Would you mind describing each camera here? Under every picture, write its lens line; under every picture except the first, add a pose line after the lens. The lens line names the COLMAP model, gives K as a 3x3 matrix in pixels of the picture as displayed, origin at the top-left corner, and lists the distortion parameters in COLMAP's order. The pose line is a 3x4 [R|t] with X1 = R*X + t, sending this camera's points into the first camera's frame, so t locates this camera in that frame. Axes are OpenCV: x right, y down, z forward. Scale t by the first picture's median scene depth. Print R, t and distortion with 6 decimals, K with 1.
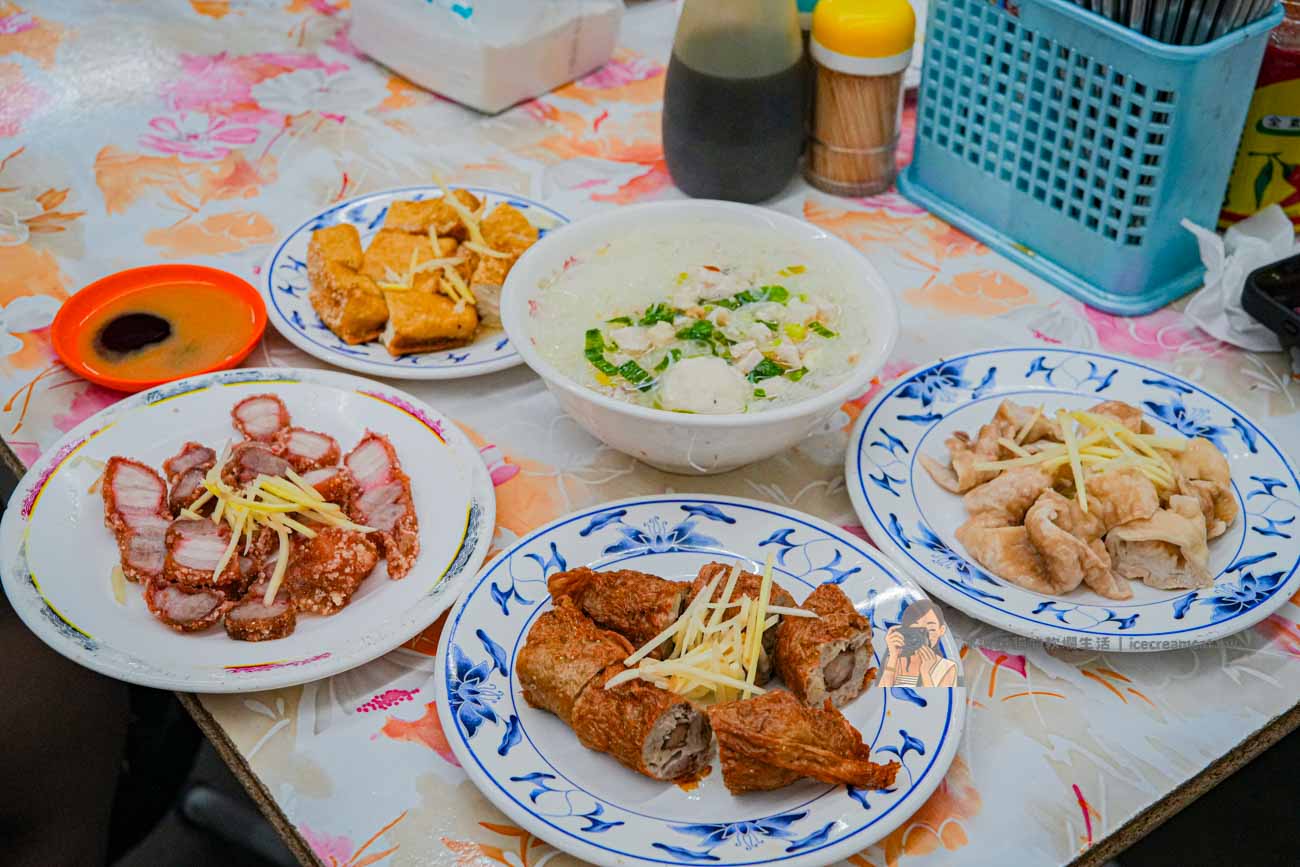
lens RADIAL K [[1801.8, 0, 650.0], [0, 1801.8, 433.5], [0, 0, 1]] dist [0.016337, -0.005548]
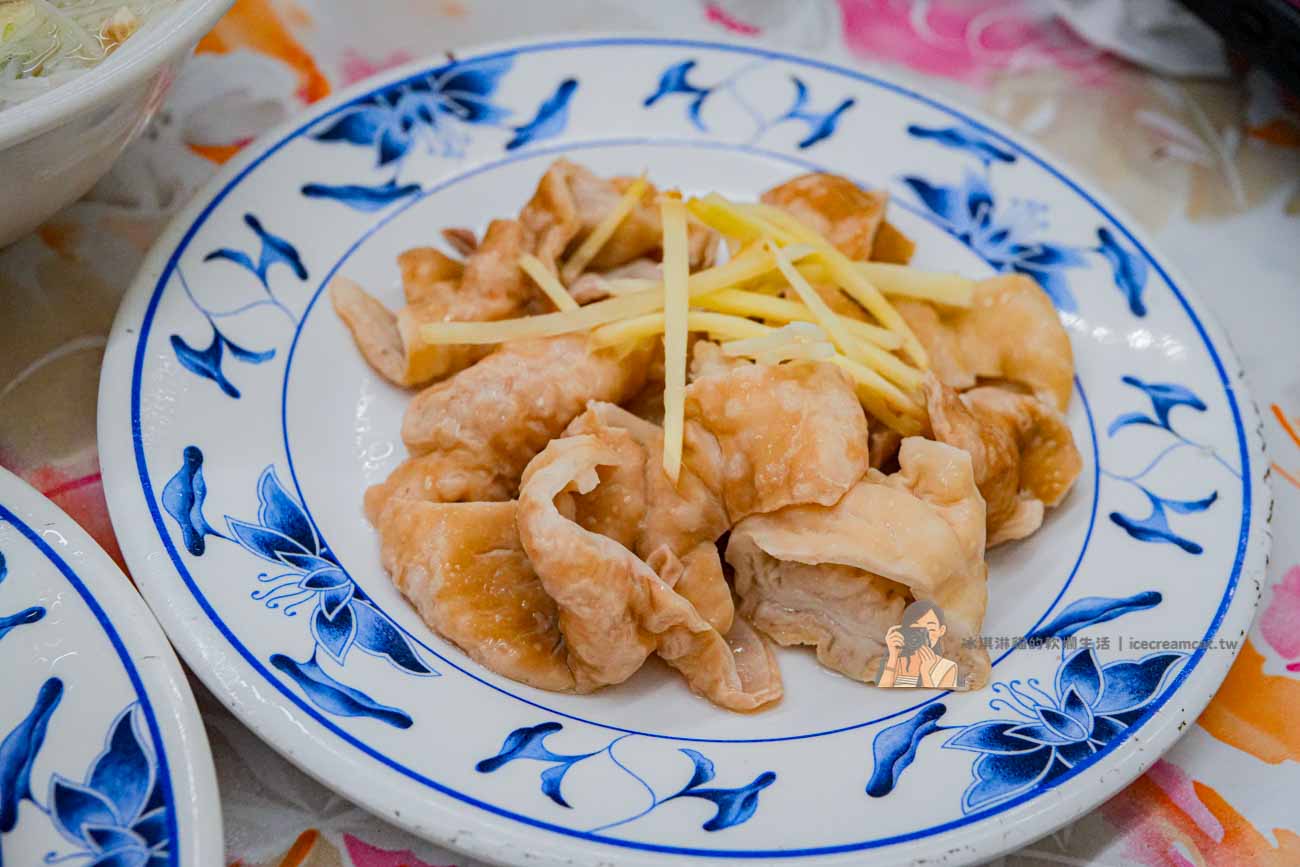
lens RADIAL K [[1852.9, 0, 669.8], [0, 1852.9, 434.0], [0, 0, 1]] dist [0.004595, -0.013130]
pose [[0.997924, 0.039788, 0.050634, 0.211744], [-0.046981, 0.987586, 0.149890, -0.022267], [-0.044041, -0.151957, 0.987405, 0.593313]]
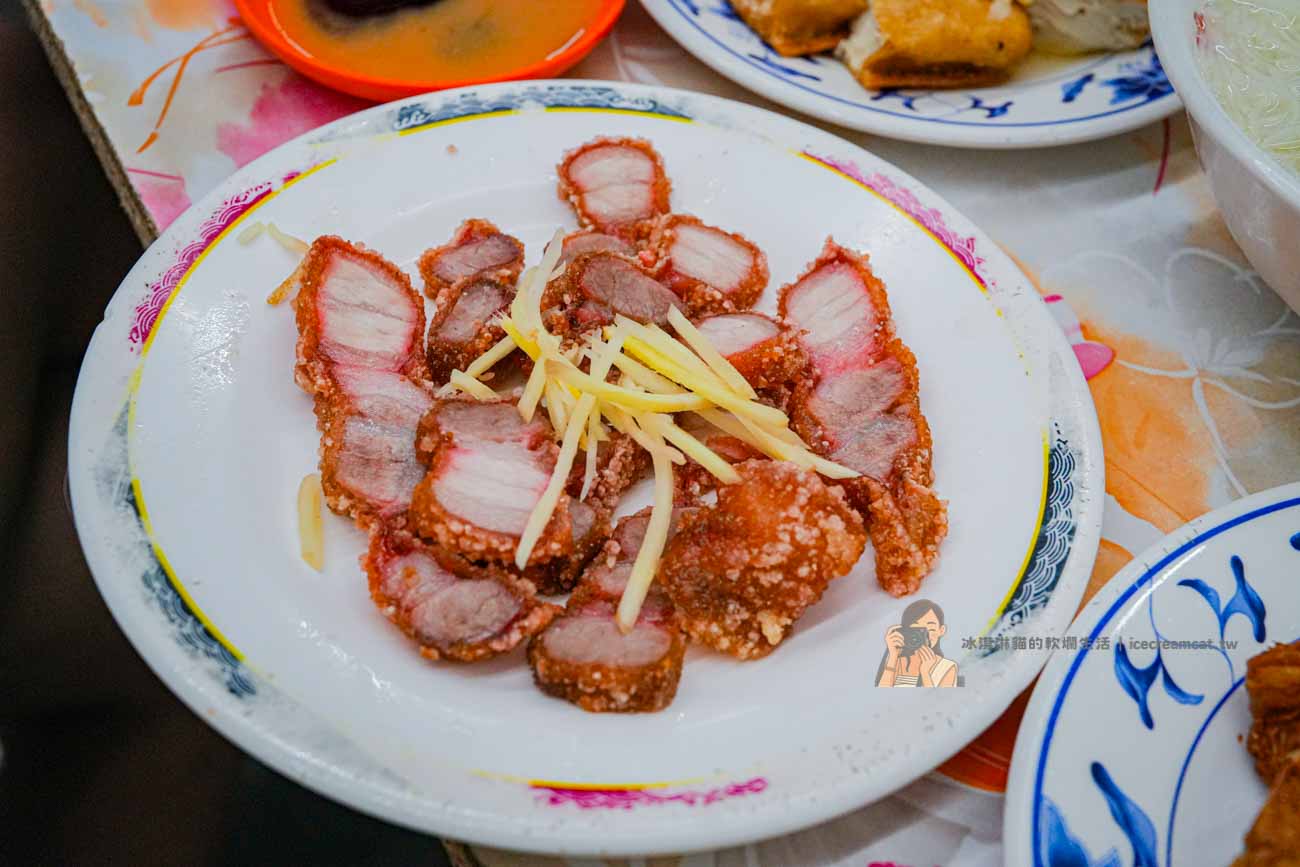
lens RADIAL K [[1801.8, 0, 650.0], [0, 1801.8, 433.5], [0, 0, 1]] dist [0.016337, -0.005548]
pose [[0.986817, 0.140250, -0.080759, -0.160827], [-0.125366, 0.978024, 0.166592, -0.026844], [0.102349, -0.154272, 0.982713, 0.512238]]
